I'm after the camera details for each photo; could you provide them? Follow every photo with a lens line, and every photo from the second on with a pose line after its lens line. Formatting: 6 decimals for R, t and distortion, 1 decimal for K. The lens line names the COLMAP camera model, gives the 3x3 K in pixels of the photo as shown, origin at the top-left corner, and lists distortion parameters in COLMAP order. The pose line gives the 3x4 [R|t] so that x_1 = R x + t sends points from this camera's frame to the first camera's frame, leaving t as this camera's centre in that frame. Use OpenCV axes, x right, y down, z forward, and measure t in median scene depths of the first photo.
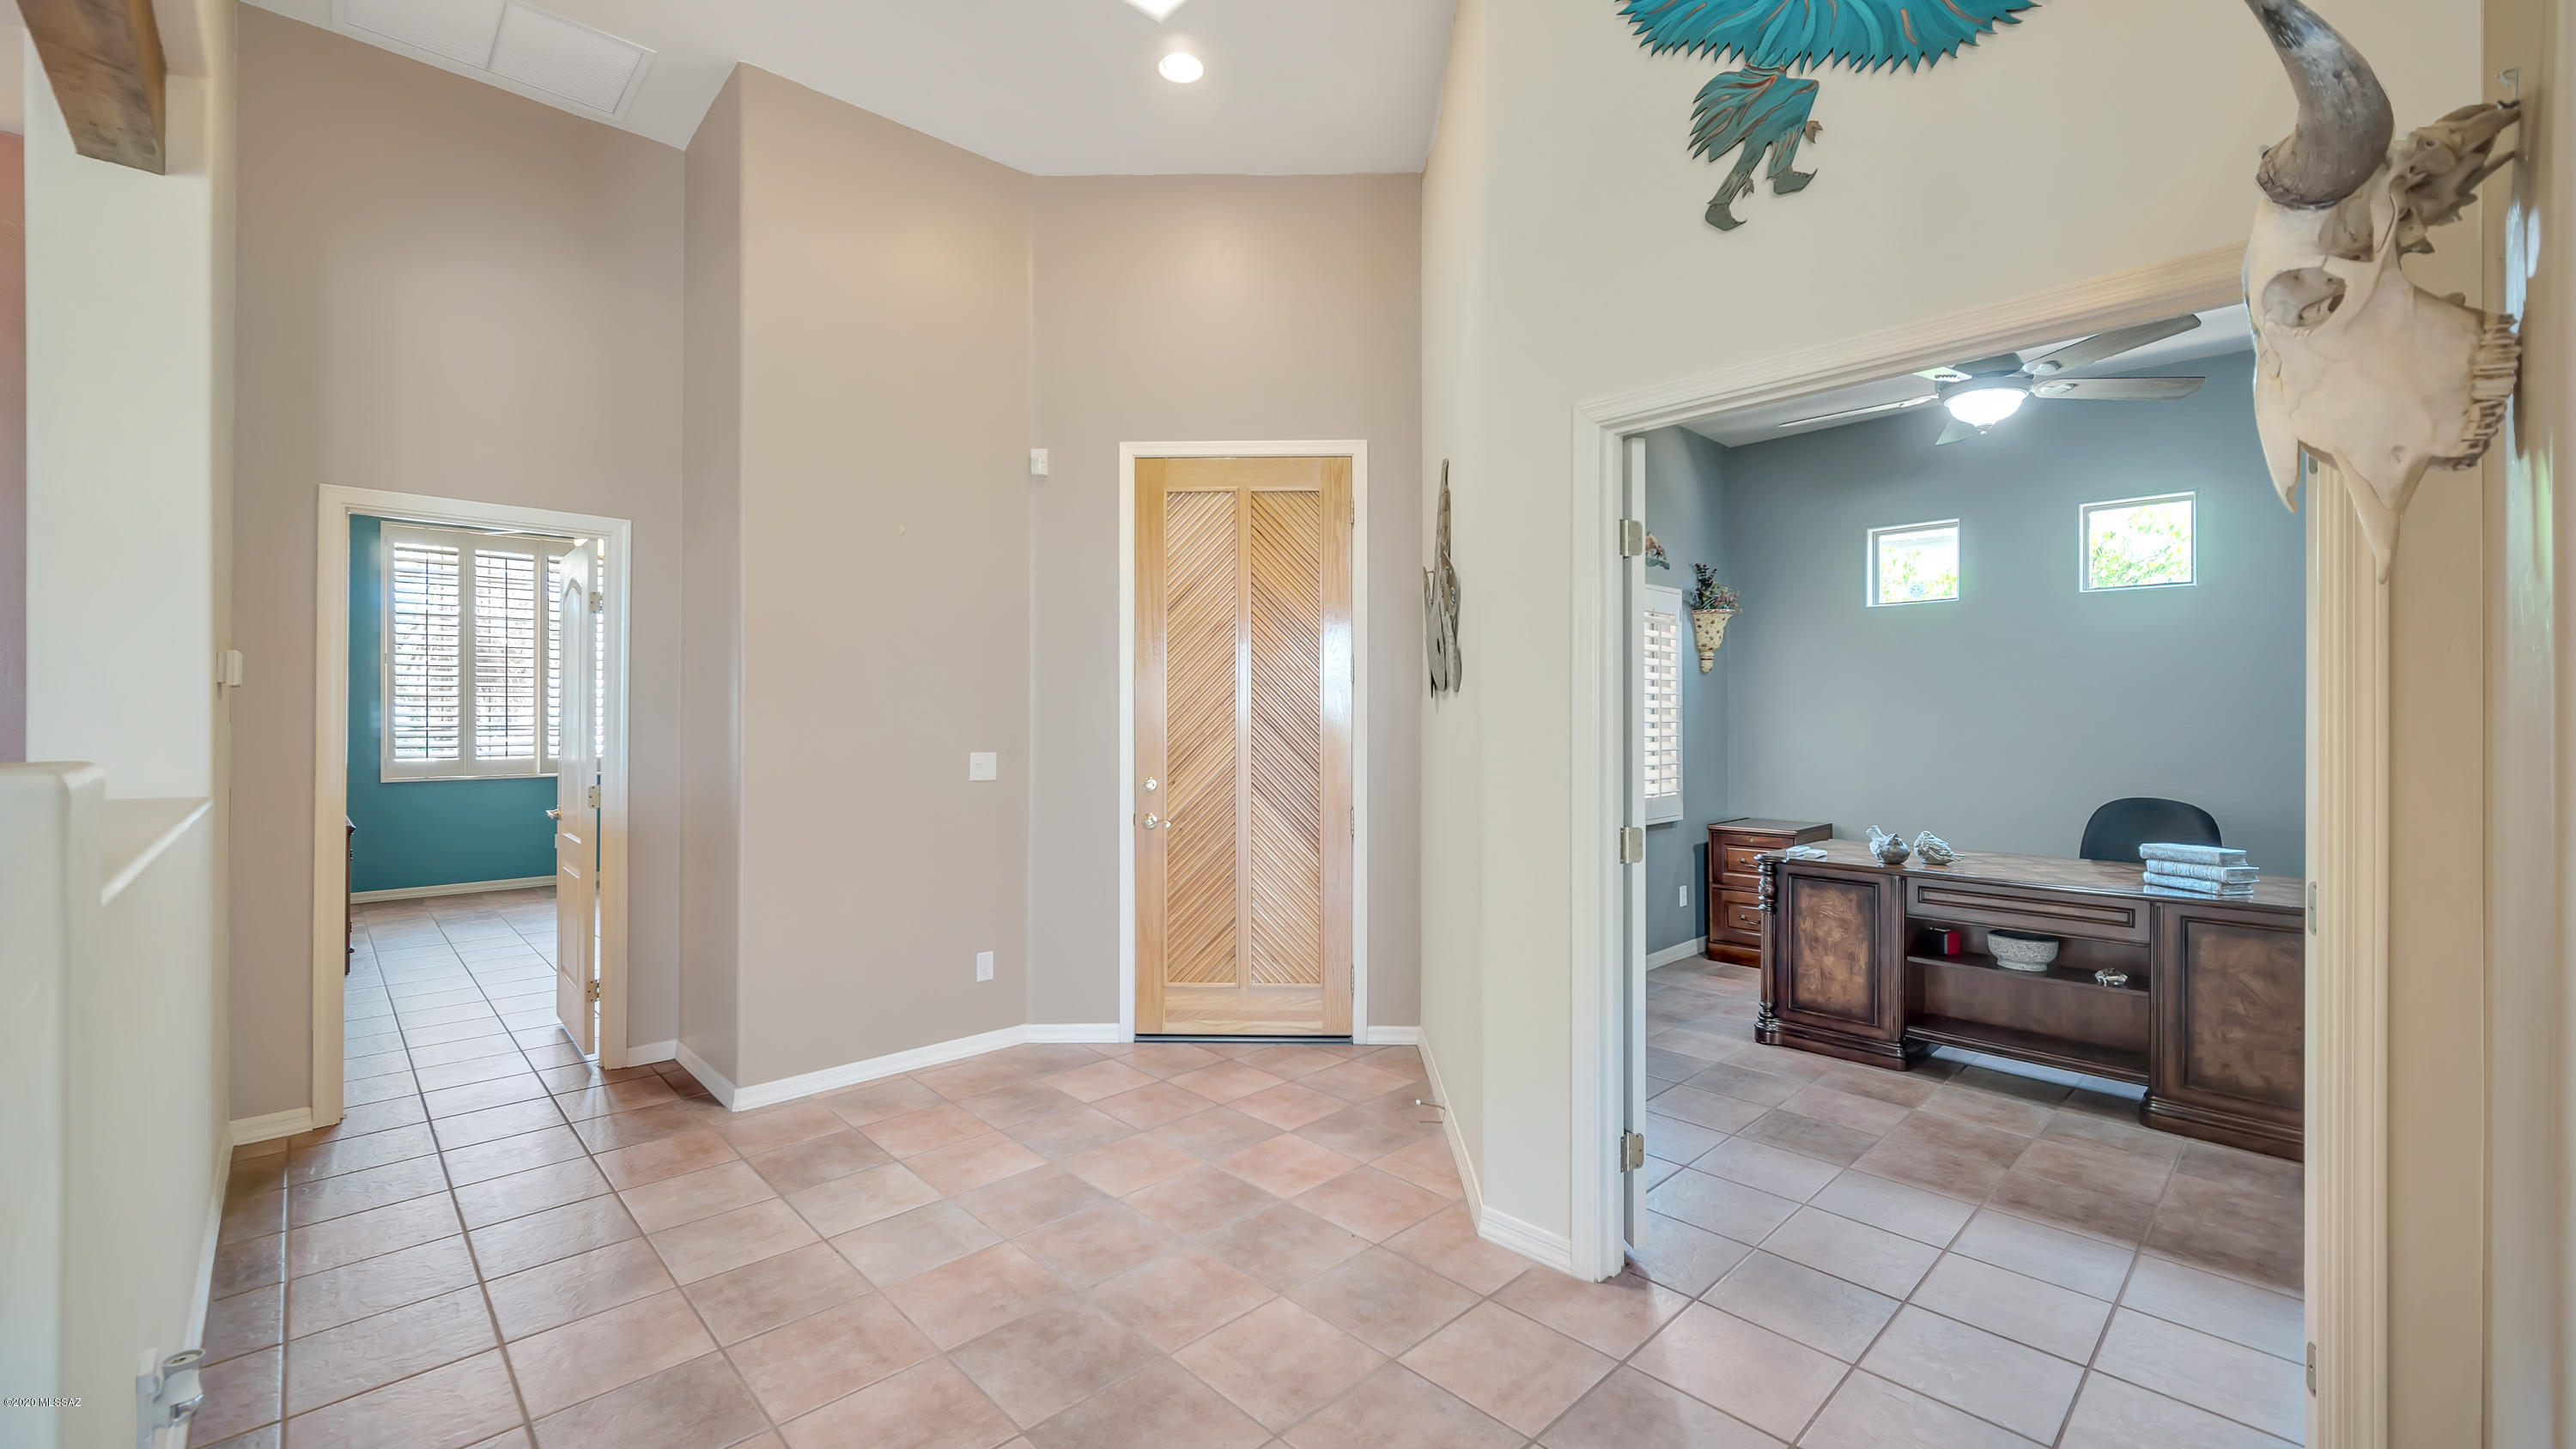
lens RADIAL K [[1036.0, 0, 1281.1], [0, 1036.0, 722.3], [0, 0, 1]] dist [-0.002317, -0.000077]
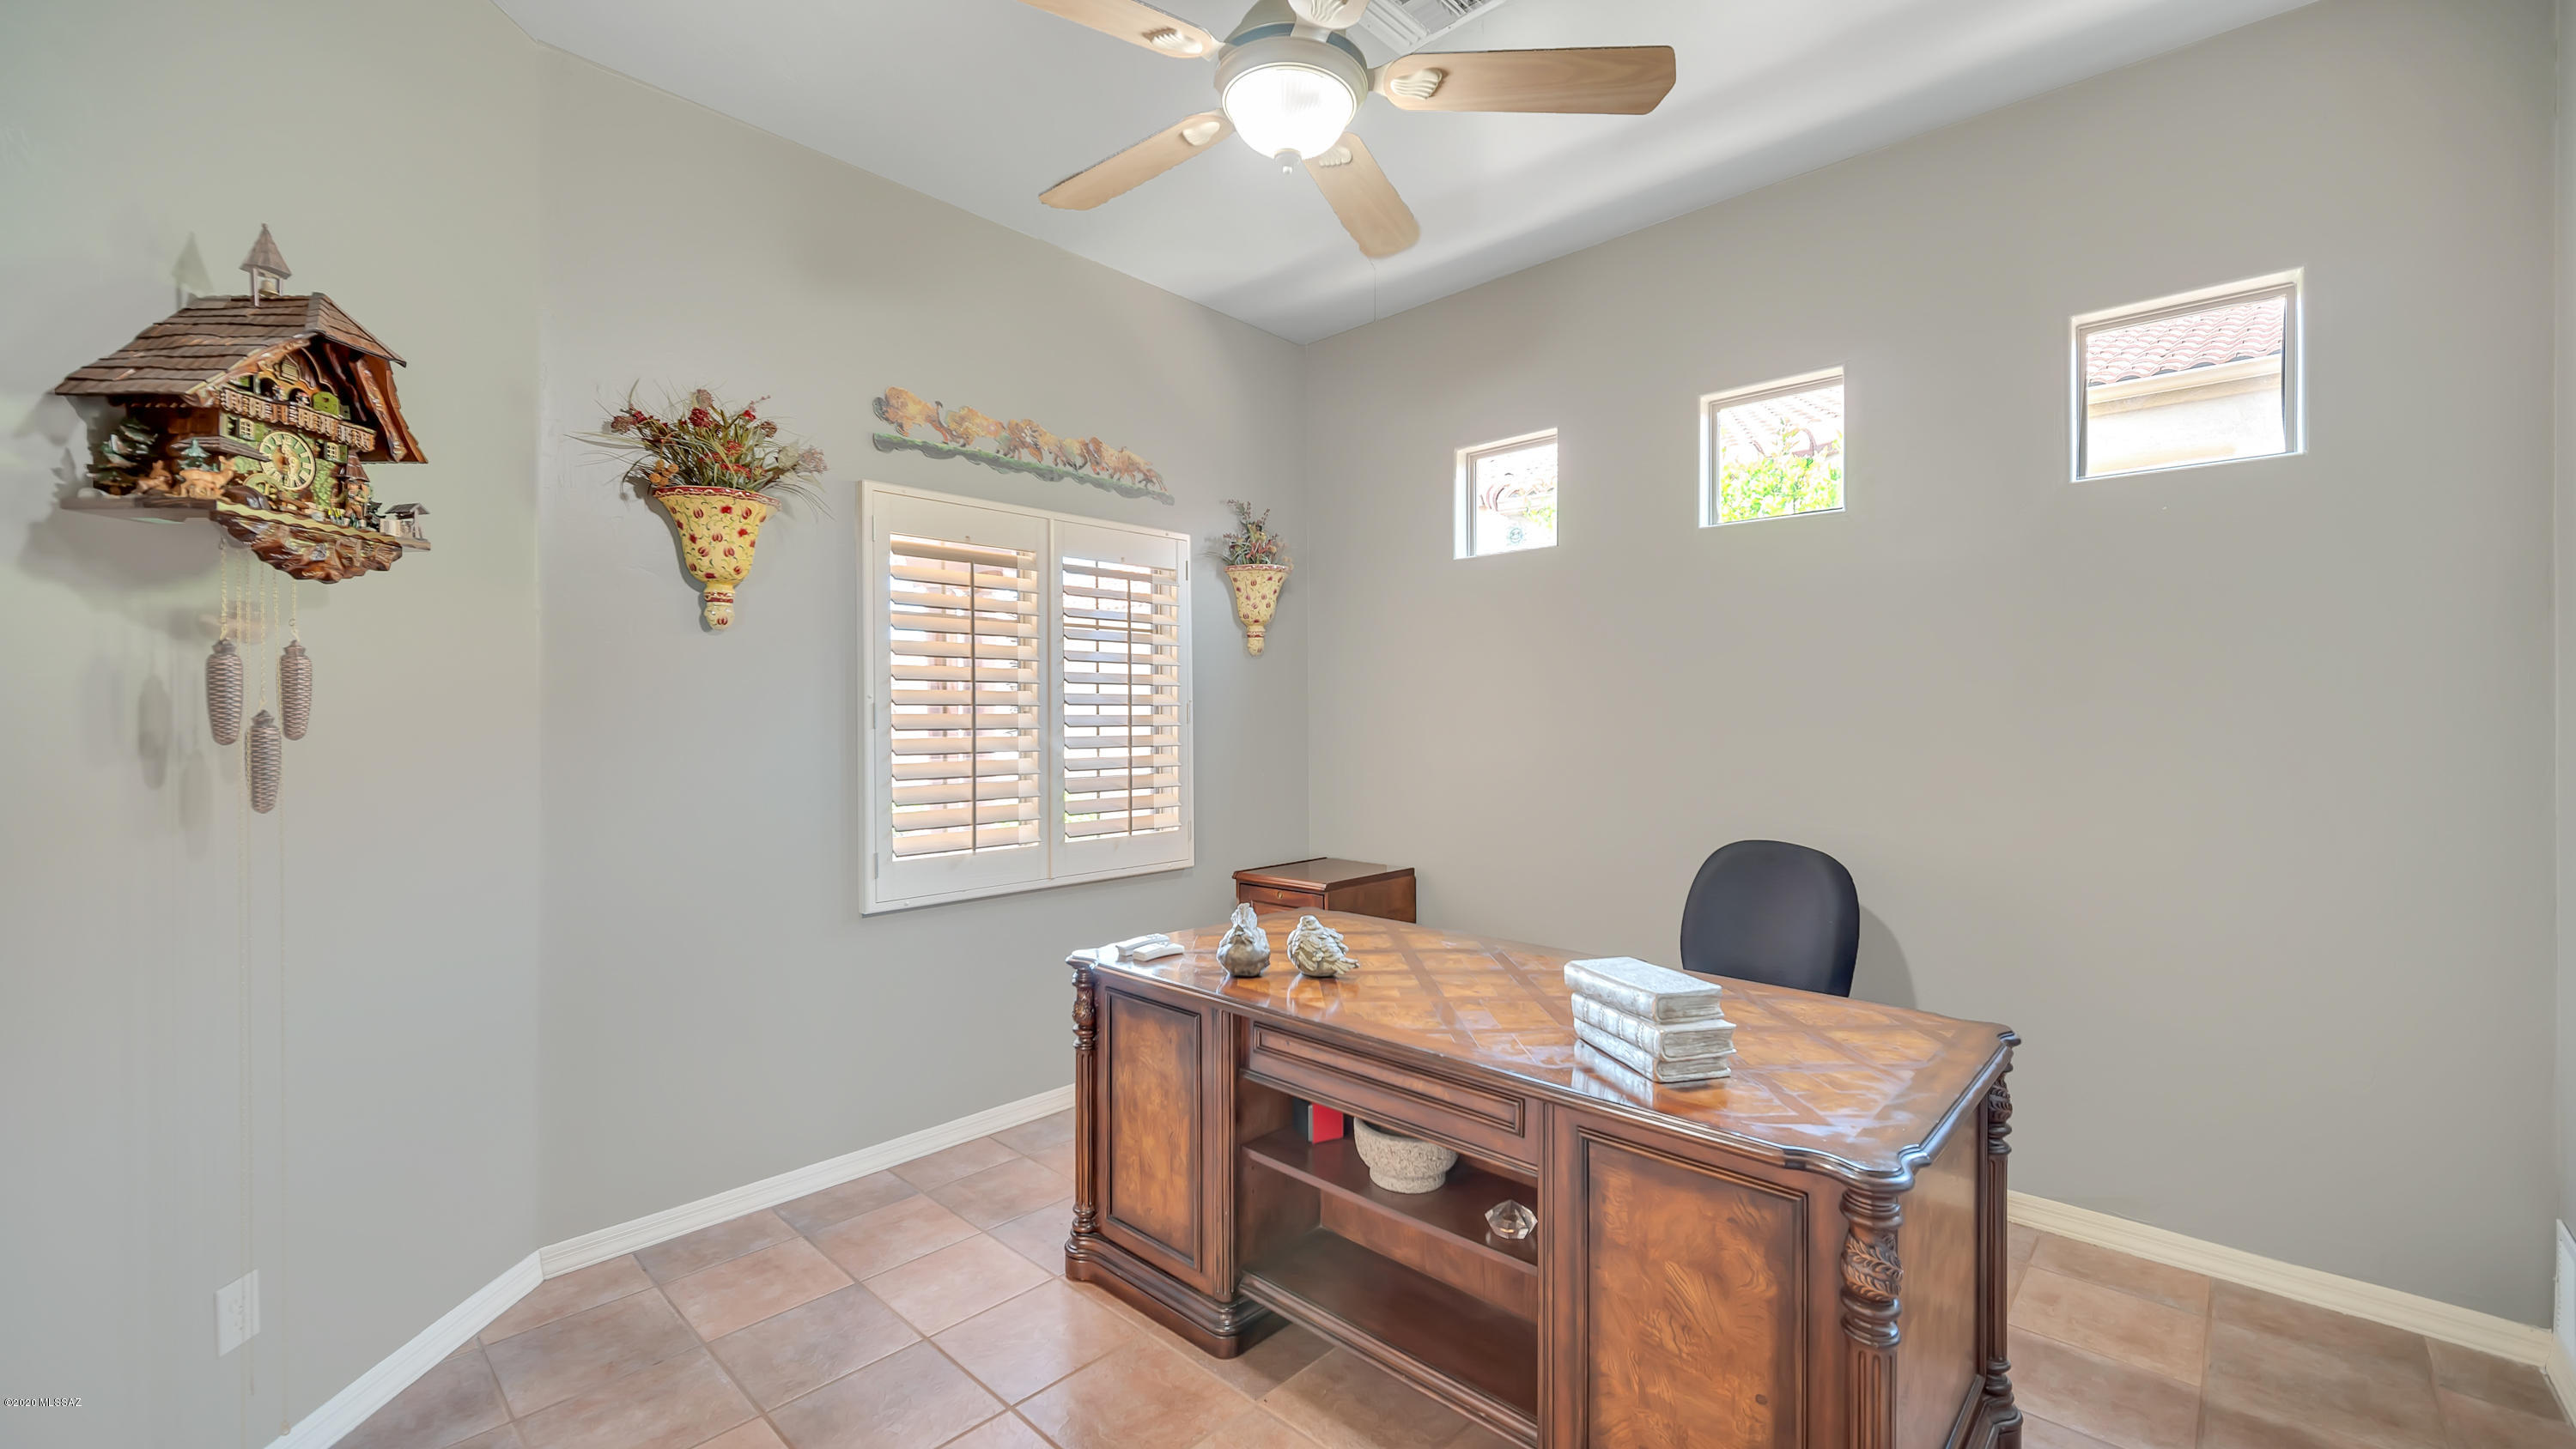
lens RADIAL K [[1036.0, 0, 1289.3], [0, 1036.0, 726.8], [0, 0, 1]] dist [-0.002317, -0.000077]
pose [[0.998544, -0.003126, 0.053856, 0.600255], [0.003025, 0.999994, 0.001947, -0.000491], [-0.053862, -0.001781, 0.998547, 0.443799]]
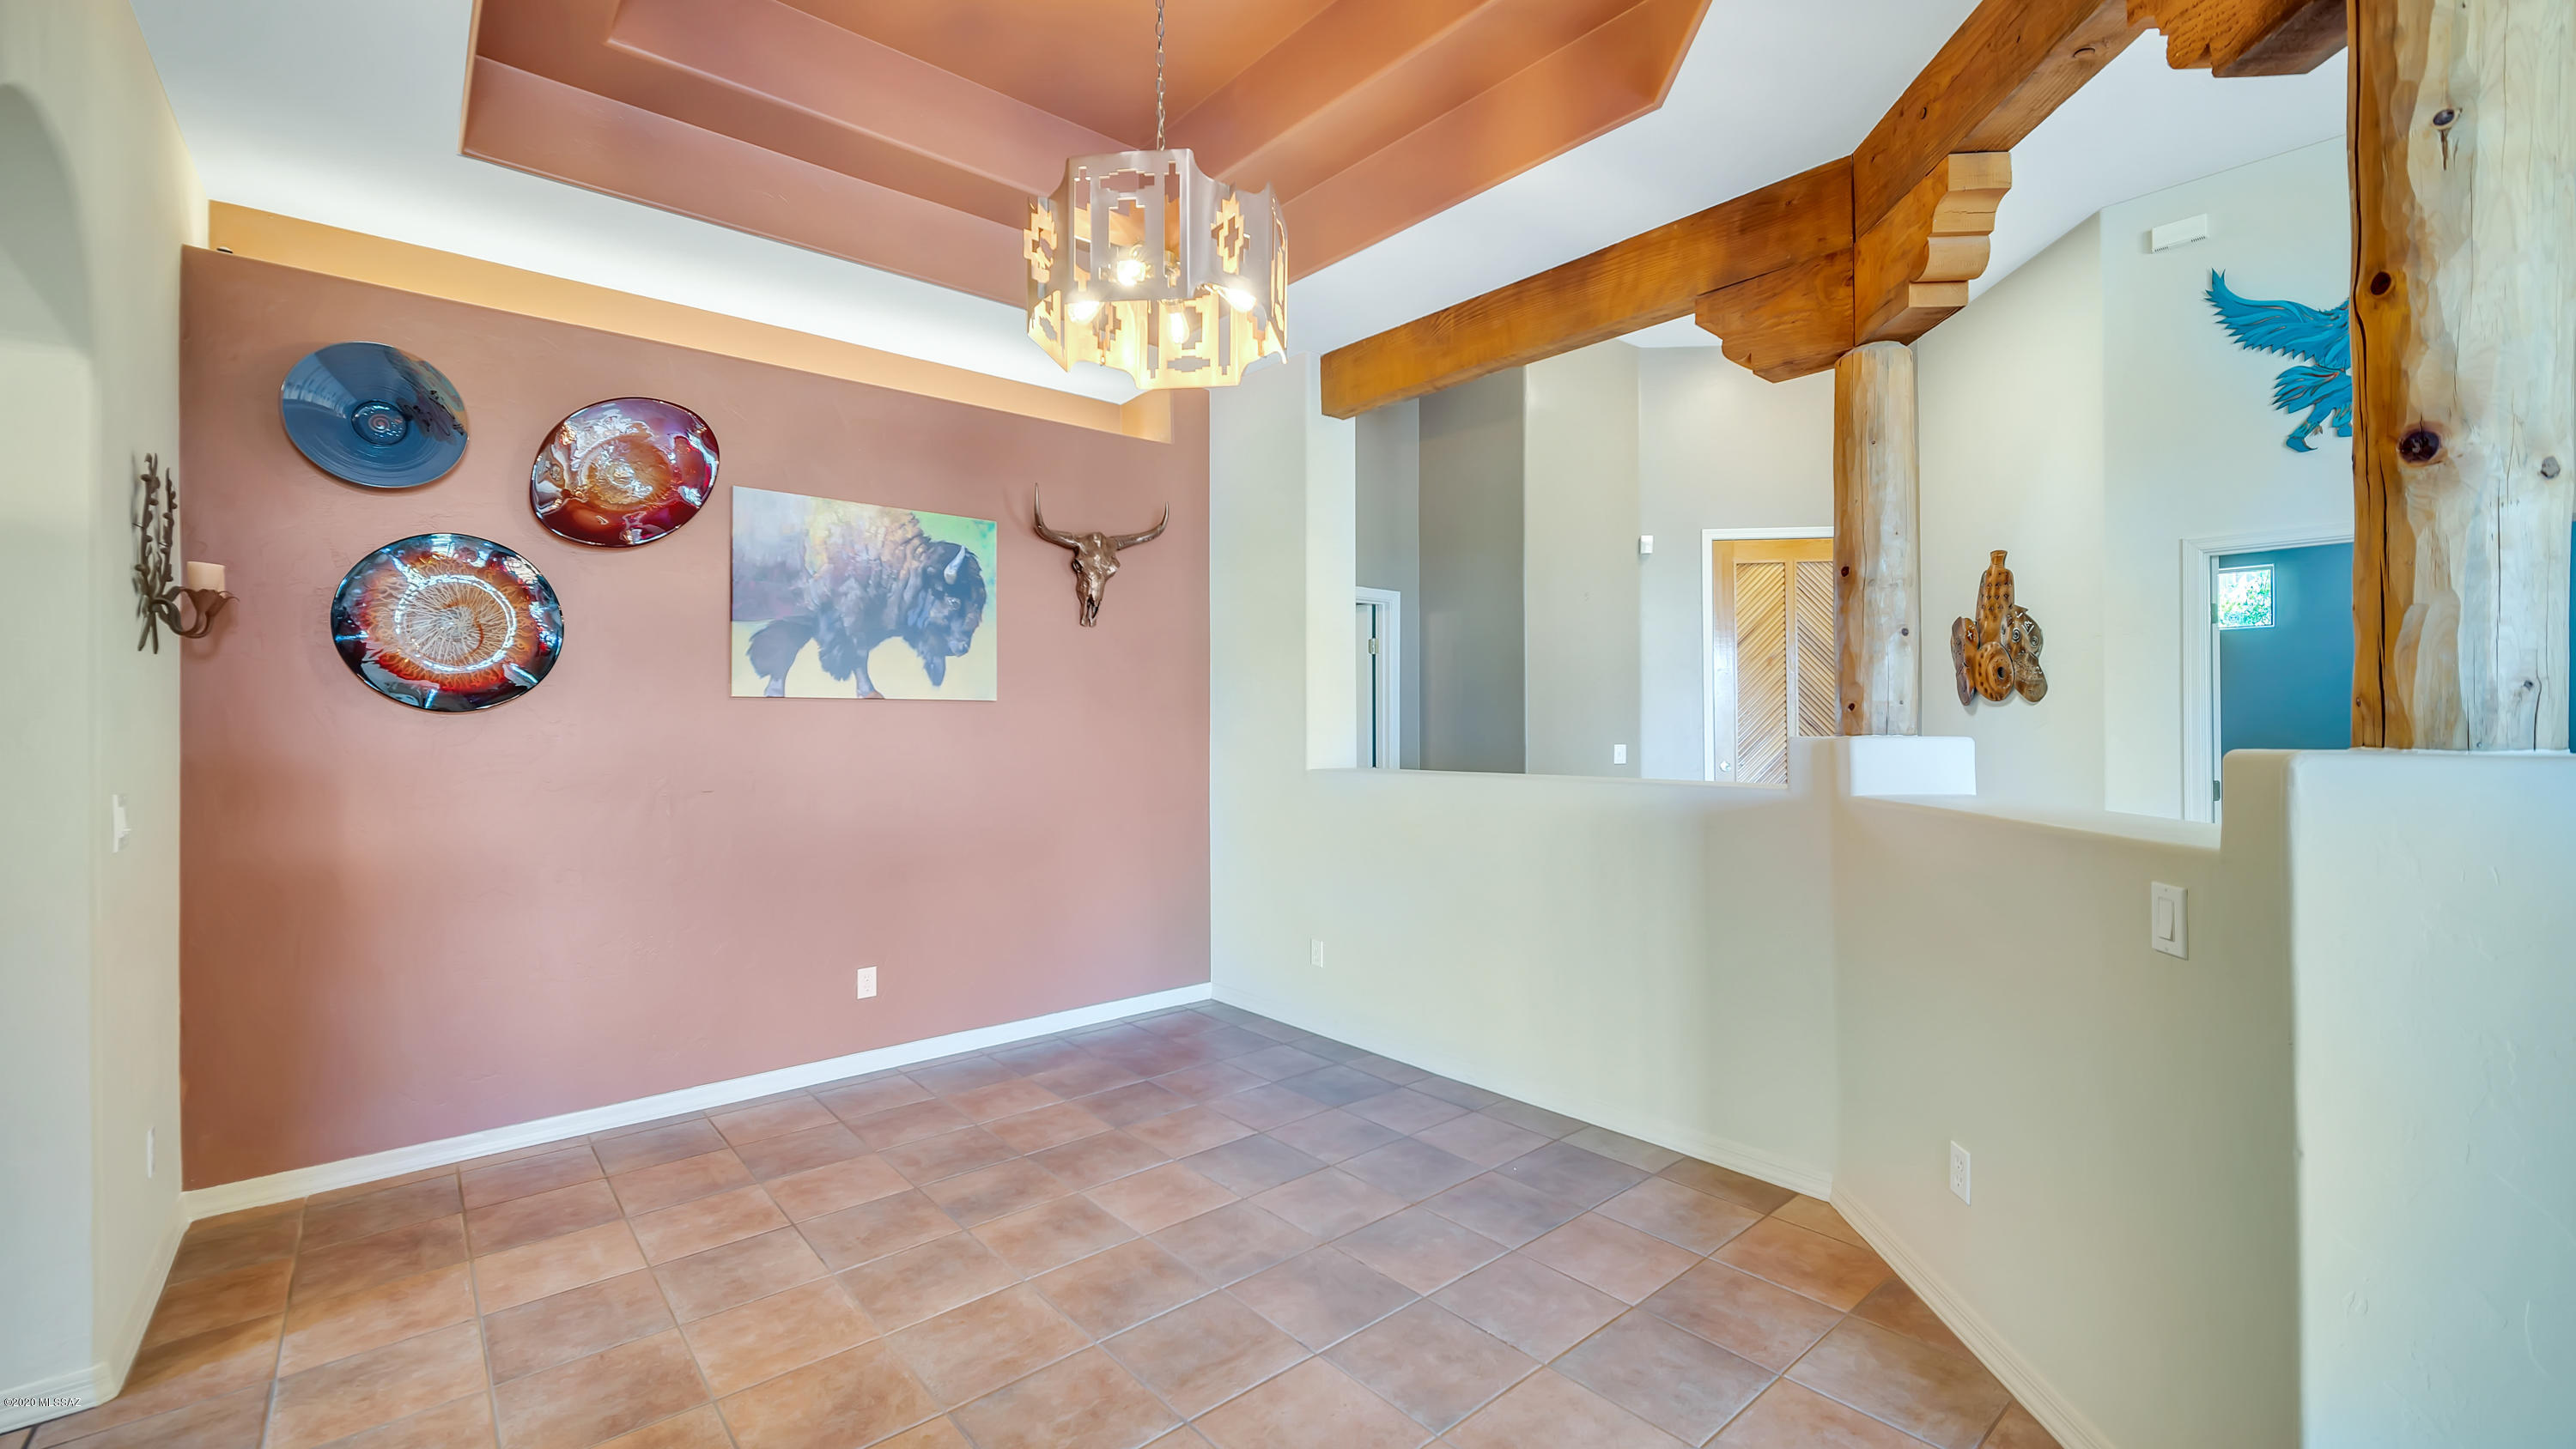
lens RADIAL K [[1036.0, 0, 1293.9], [0, 1036.0, 716.2], [0, 0, 1]] dist [-0.002317, -0.000077]
pose [[0.999095, -0.012841, -0.040540, -0.771008], [0.012703, 0.999913, -0.003656, -0.012513], [0.040583, 0.003138, 0.999171, -0.541706]]
